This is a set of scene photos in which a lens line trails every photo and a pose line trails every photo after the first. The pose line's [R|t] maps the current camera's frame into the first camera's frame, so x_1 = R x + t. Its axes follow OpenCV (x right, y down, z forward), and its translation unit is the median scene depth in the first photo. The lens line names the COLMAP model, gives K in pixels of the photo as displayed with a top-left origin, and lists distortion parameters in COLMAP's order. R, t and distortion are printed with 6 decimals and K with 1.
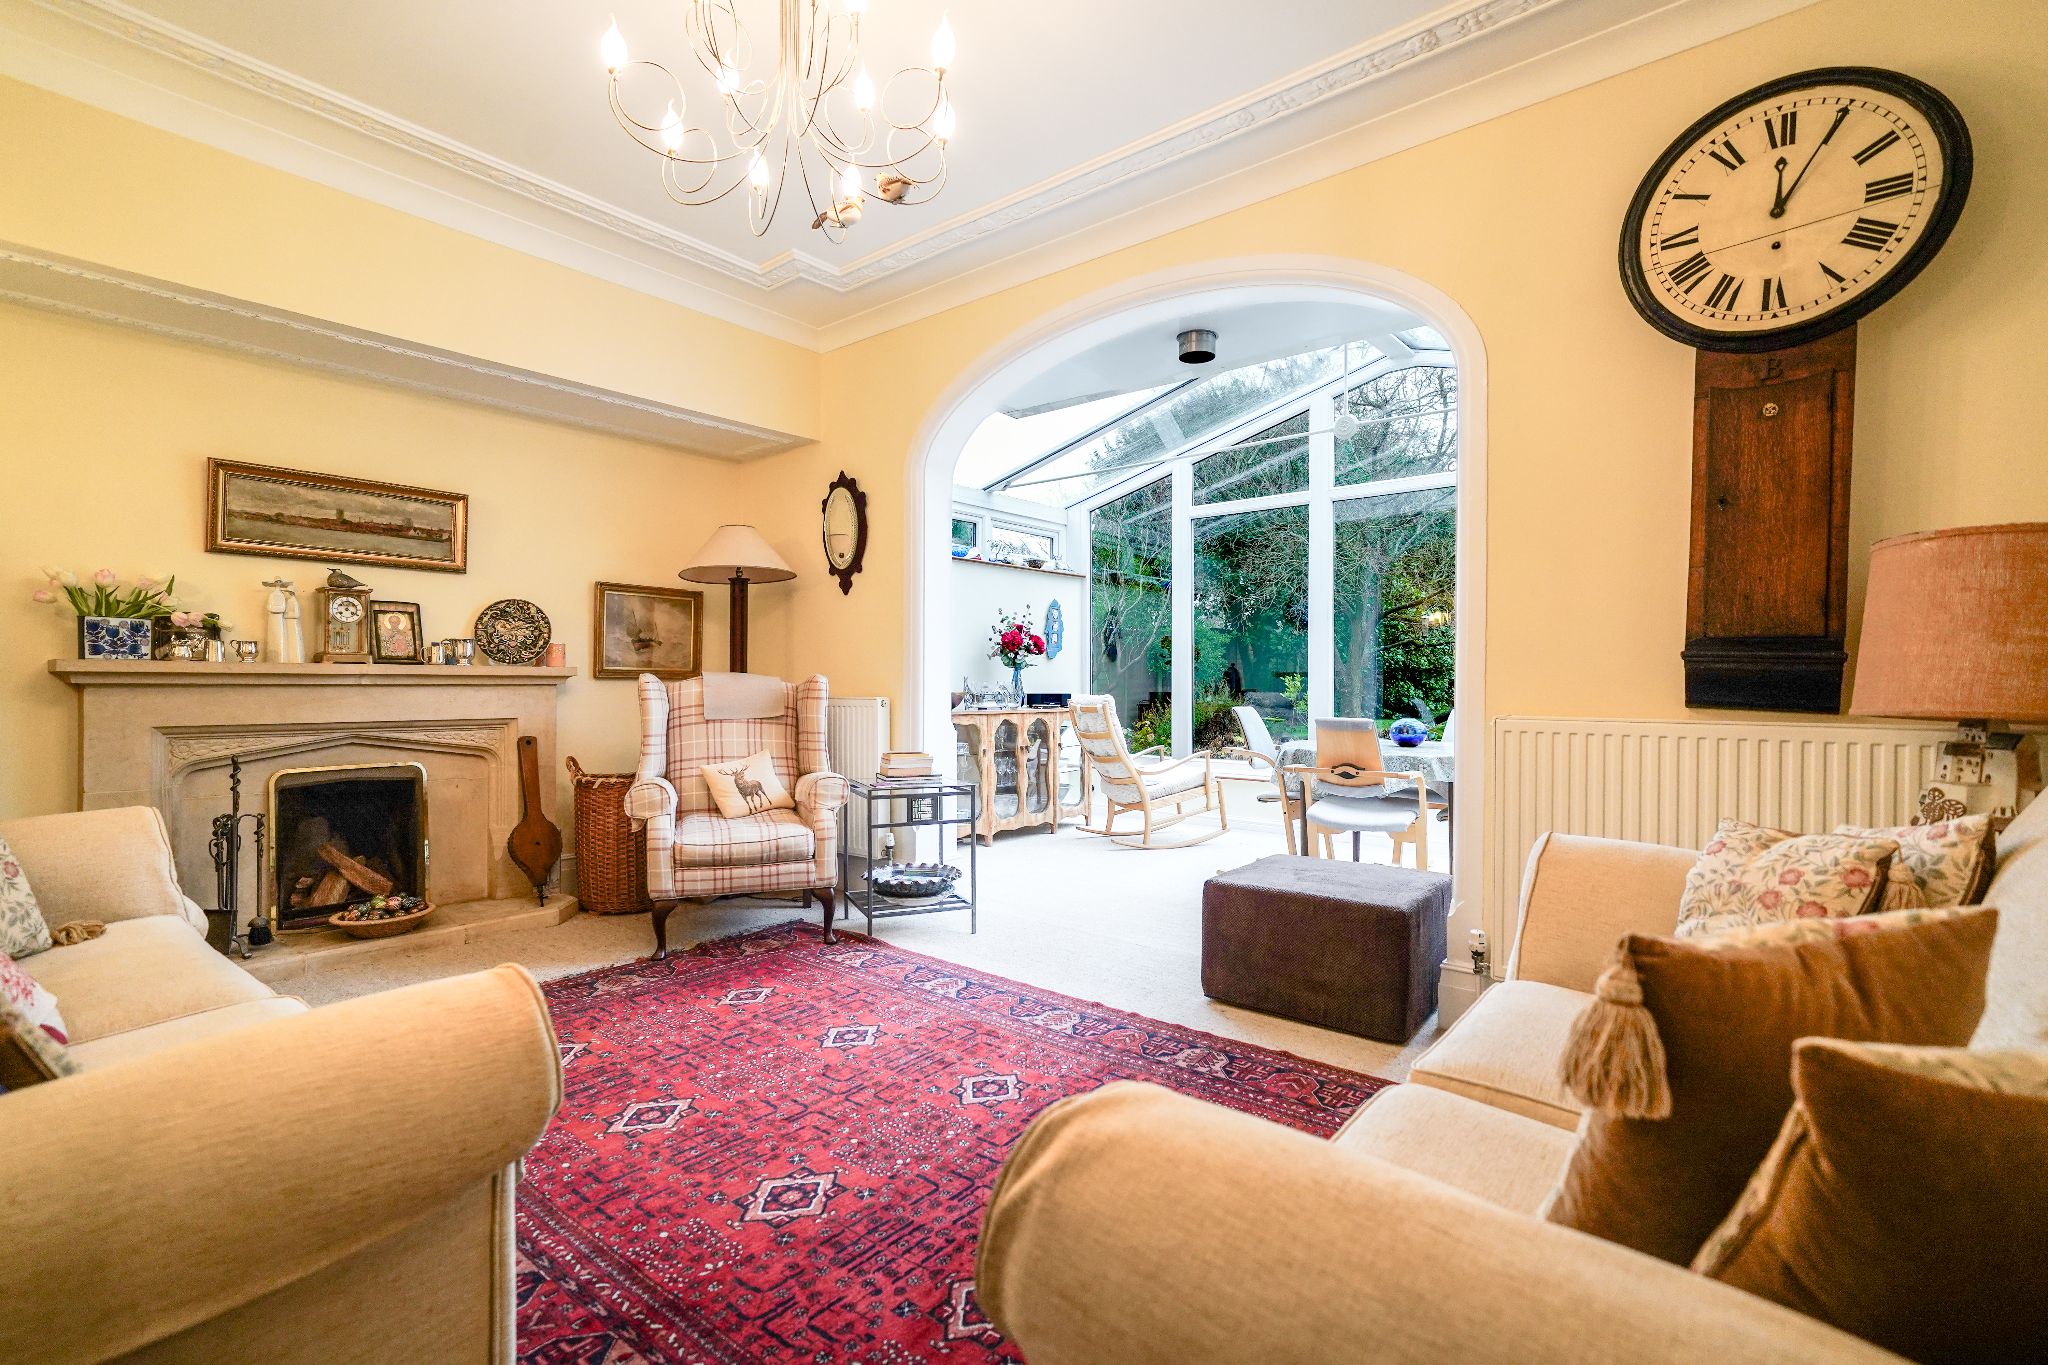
lens RADIAL K [[936.4, 0, 1024.8], [0, 936.4, 683.0], [0, 0, 1]] dist [-0.001030, -0.000078]
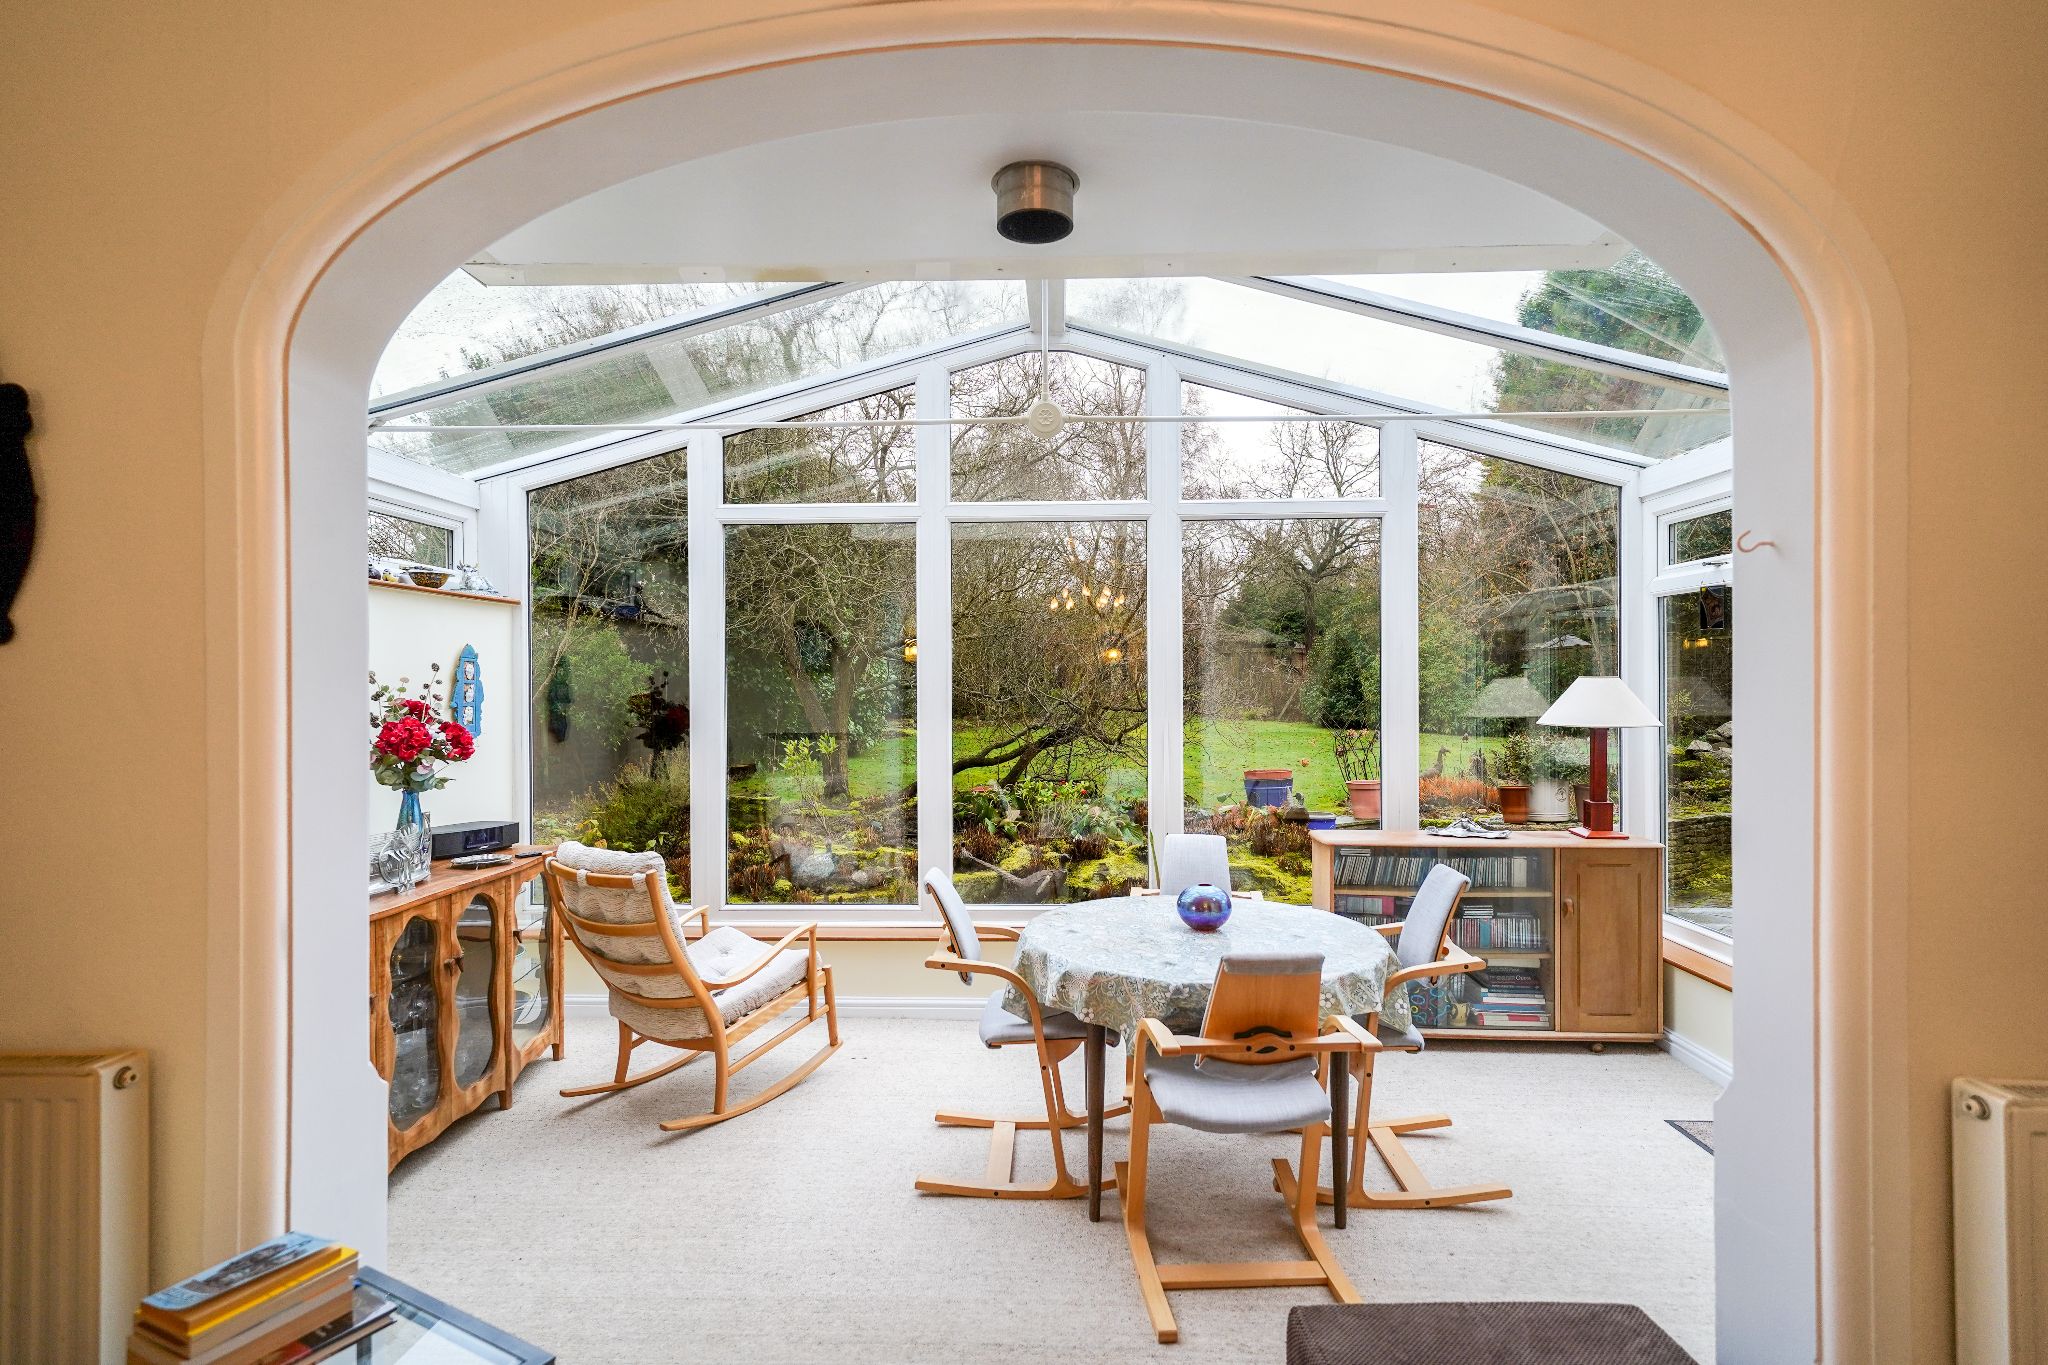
lens RADIAL K [[995.2, 0, 1028.7], [0, 995.2, 686.8], [0, 0, 1]] dist [0.000495, -0.000365]
pose [[0.786918, -0.006148, 0.617026, -0.077794], [0.006078, 0.999979, 0.002211, -0.070244], [-0.617027, 0.002010, 0.786939, 0.367346]]
